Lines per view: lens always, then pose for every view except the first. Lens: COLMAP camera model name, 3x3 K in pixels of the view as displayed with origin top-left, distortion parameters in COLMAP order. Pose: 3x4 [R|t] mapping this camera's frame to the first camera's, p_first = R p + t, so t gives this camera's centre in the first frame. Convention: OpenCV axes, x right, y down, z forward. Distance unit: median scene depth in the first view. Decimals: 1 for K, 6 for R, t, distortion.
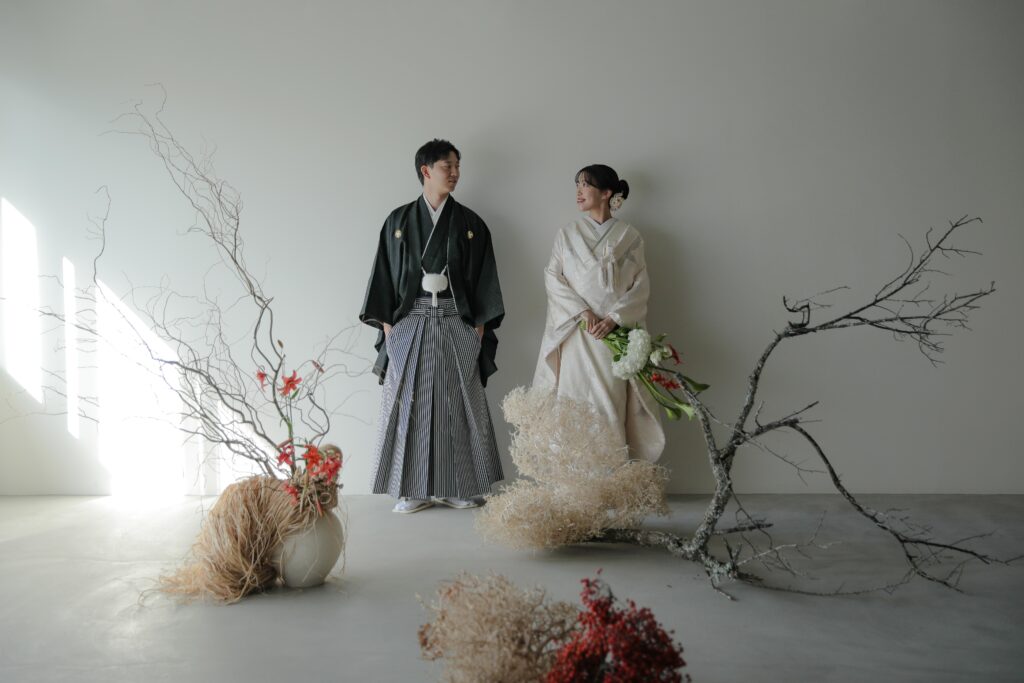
lens RADIAL K [[1341.8, 0, 506.5], [0, 1341.8, 341.1], [0, 0, 1]] dist [0.079849, 0.000000]
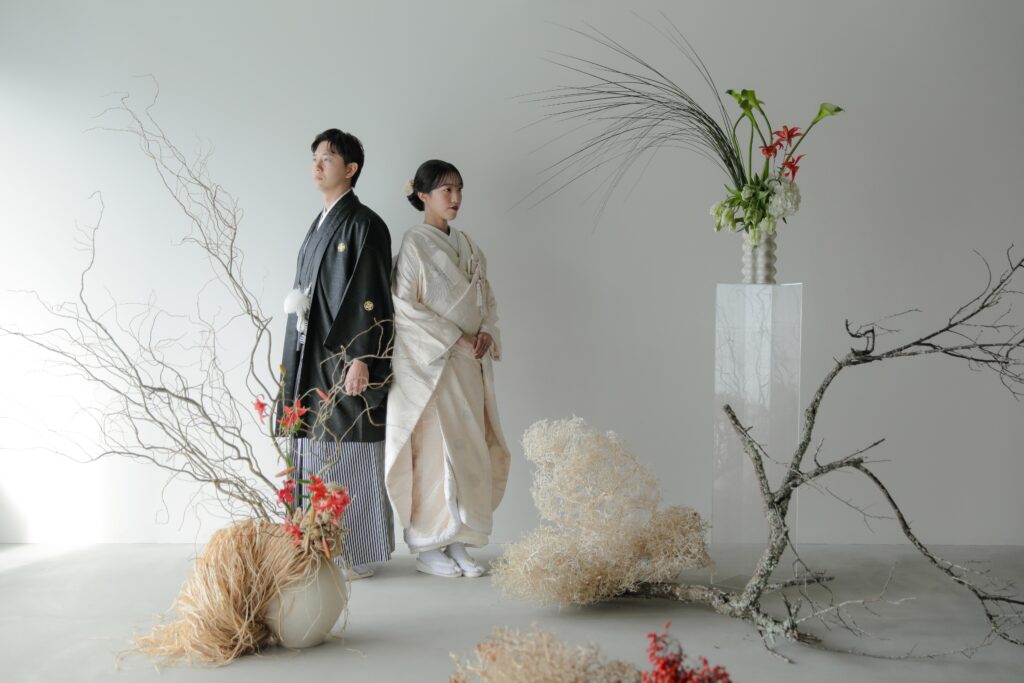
lens RADIAL K [[1580.9, 0, 510.4], [0, 1580.9, 337.6], [0, 0, 1]] dist [0.145054, 0.000000]
pose [[0.999666, 0.006842, 0.024922, -0.042844], [-0.006388, 0.999813, -0.018228, -0.000968], [-0.025042, 0.018063, 0.999523, -0.044410]]
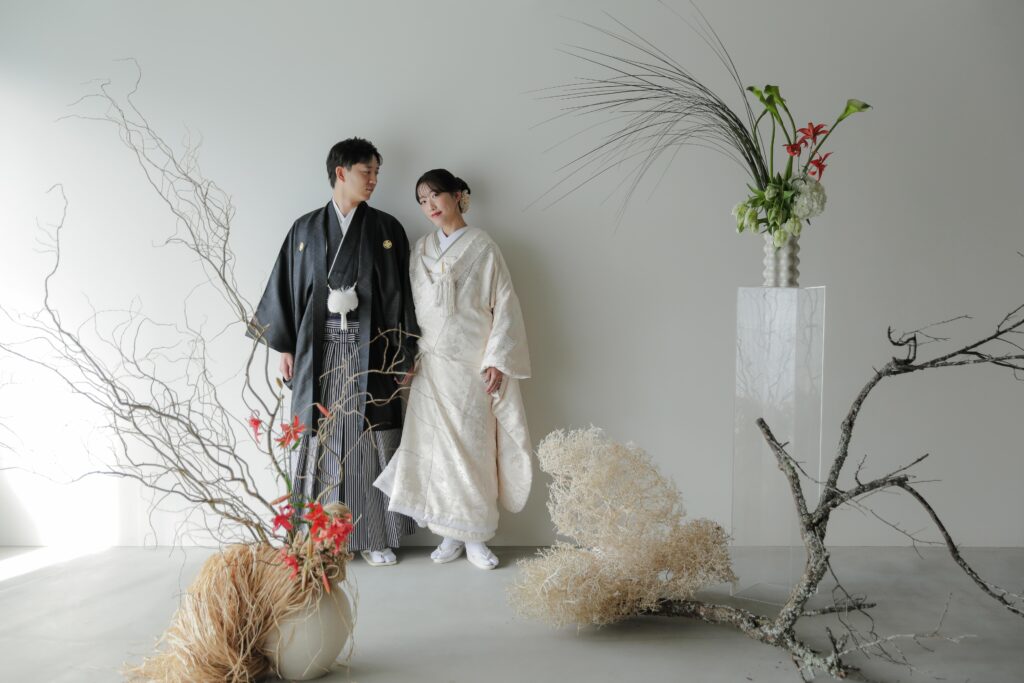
lens RADIAL K [[1335.4, 0, 507.9], [0, 1335.4, 332.6], [0, 0, 1]] dist [0.079766, 0.000000]
pose [[0.999700, 0.006682, 0.023569, -0.048527], [-0.006364, 0.999888, -0.013546, -0.017585], [-0.023656, 0.013392, 0.999630, 0.186659]]
